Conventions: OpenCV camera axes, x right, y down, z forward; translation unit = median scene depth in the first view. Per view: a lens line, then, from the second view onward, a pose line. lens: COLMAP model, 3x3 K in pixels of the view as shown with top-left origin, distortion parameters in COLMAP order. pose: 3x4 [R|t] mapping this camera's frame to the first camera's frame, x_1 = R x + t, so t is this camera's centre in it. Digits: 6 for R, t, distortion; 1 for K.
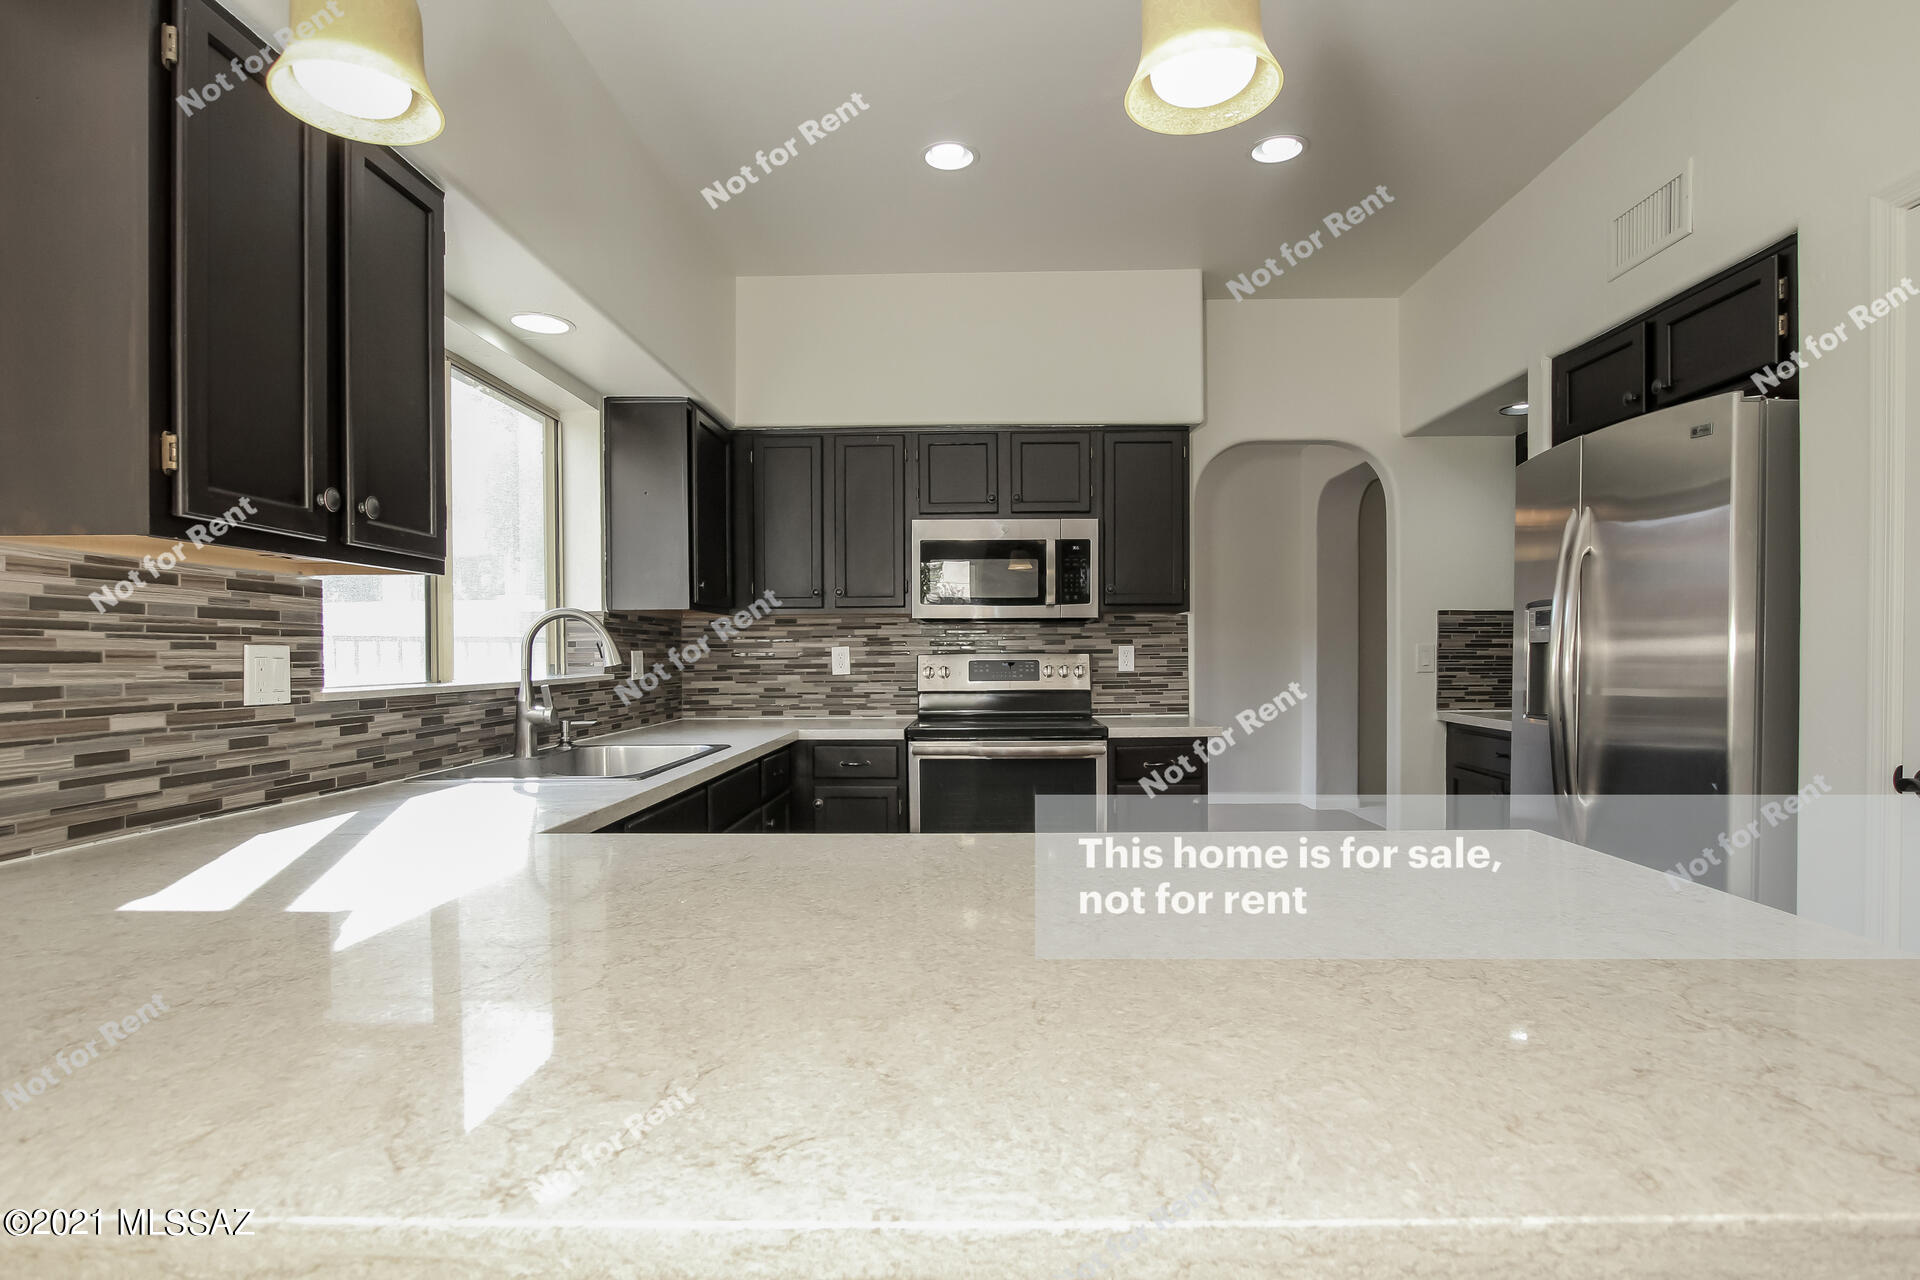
lens RADIAL K [[969.6, 0, 975.4], [0, 969.6, 652.8], [0, 0, 1]] dist [-0.017196, 0.000183]
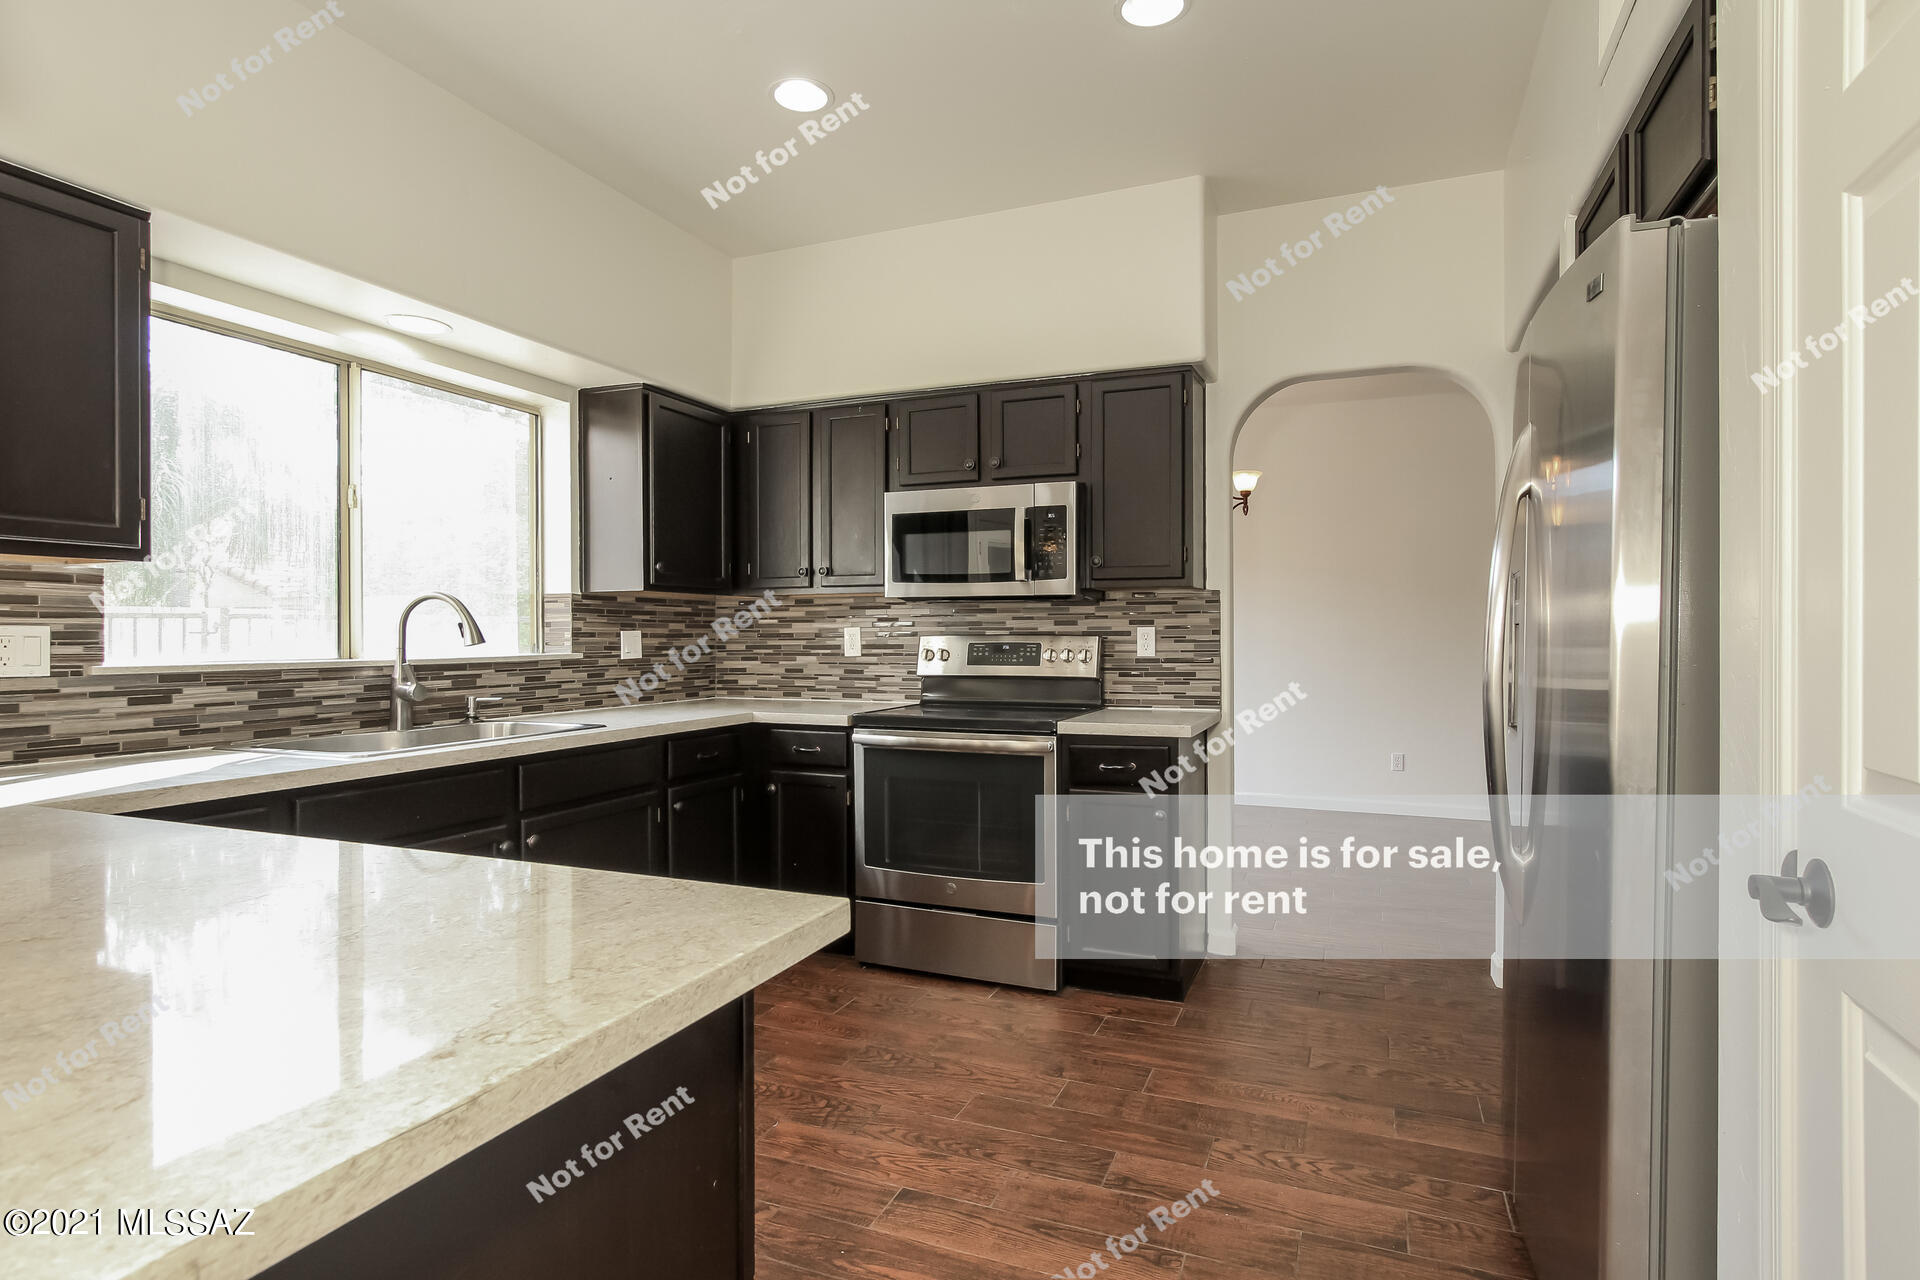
lens RADIAL K [[969.6, 0, 961.1], [0, 969.6, 638.4], [0, 0, 1]] dist [-0.017196, 0.000183]
pose [[0.937515, 0.006049, -0.347893, 0.335887], [-0.004156, 0.999972, 0.006186, -0.002052], [0.347921, -0.004354, 0.937514, 0.146570]]
